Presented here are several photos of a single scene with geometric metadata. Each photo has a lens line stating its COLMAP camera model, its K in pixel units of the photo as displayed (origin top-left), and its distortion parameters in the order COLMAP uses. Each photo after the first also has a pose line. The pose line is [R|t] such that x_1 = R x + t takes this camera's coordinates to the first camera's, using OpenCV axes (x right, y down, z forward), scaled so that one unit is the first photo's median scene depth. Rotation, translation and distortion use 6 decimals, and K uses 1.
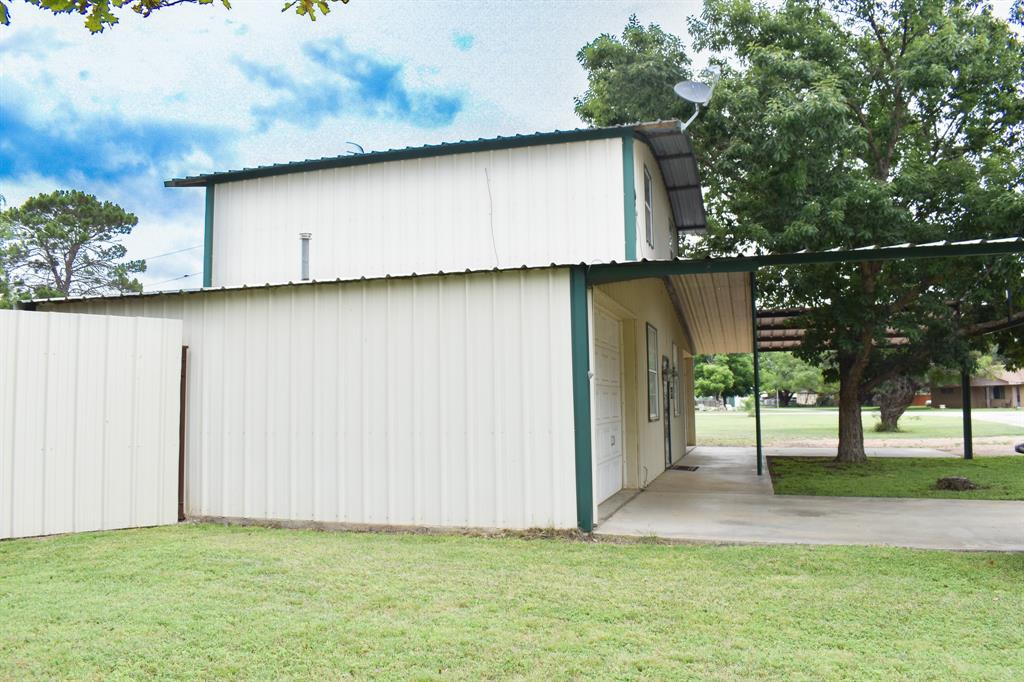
lens RADIAL K [[785.7, 0, 513.7], [0, 785.7, 344.7], [0, 0, 1]] dist [-0.083758, 0.008263]
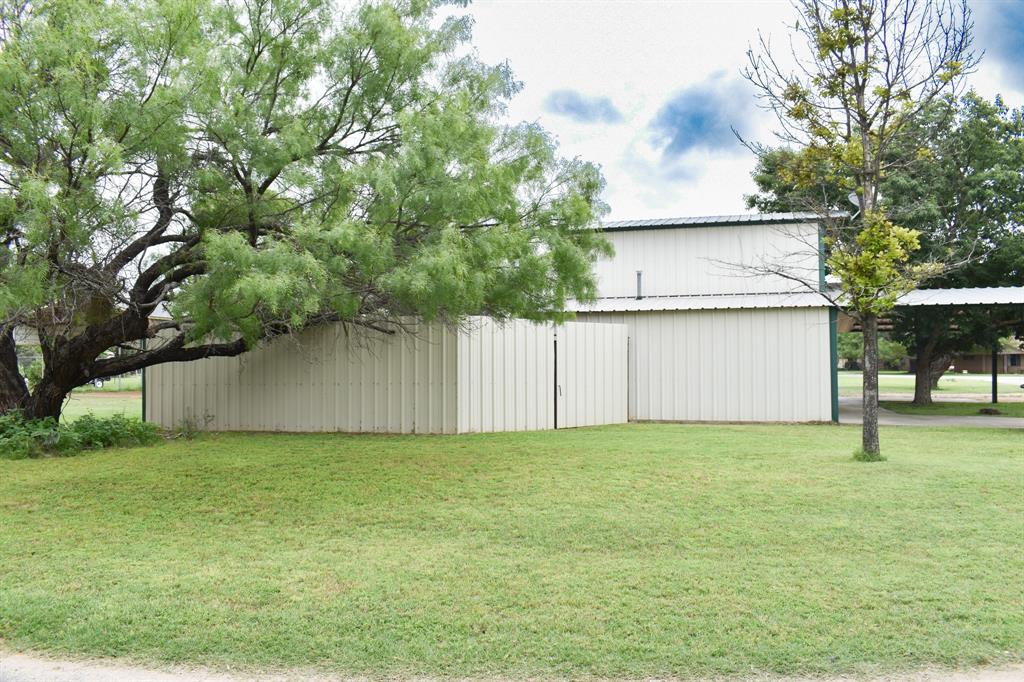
lens RADIAL K [[785.7, 0, 509.5], [0, 785.7, 334.5], [0, 0, 1]] dist [-0.083758, 0.008263]
pose [[0.999718, 0.009470, -0.021765, -0.433225], [-0.008664, 0.999283, 0.036859, -0.050232], [0.022098, -0.036660, 0.999083, -0.681227]]
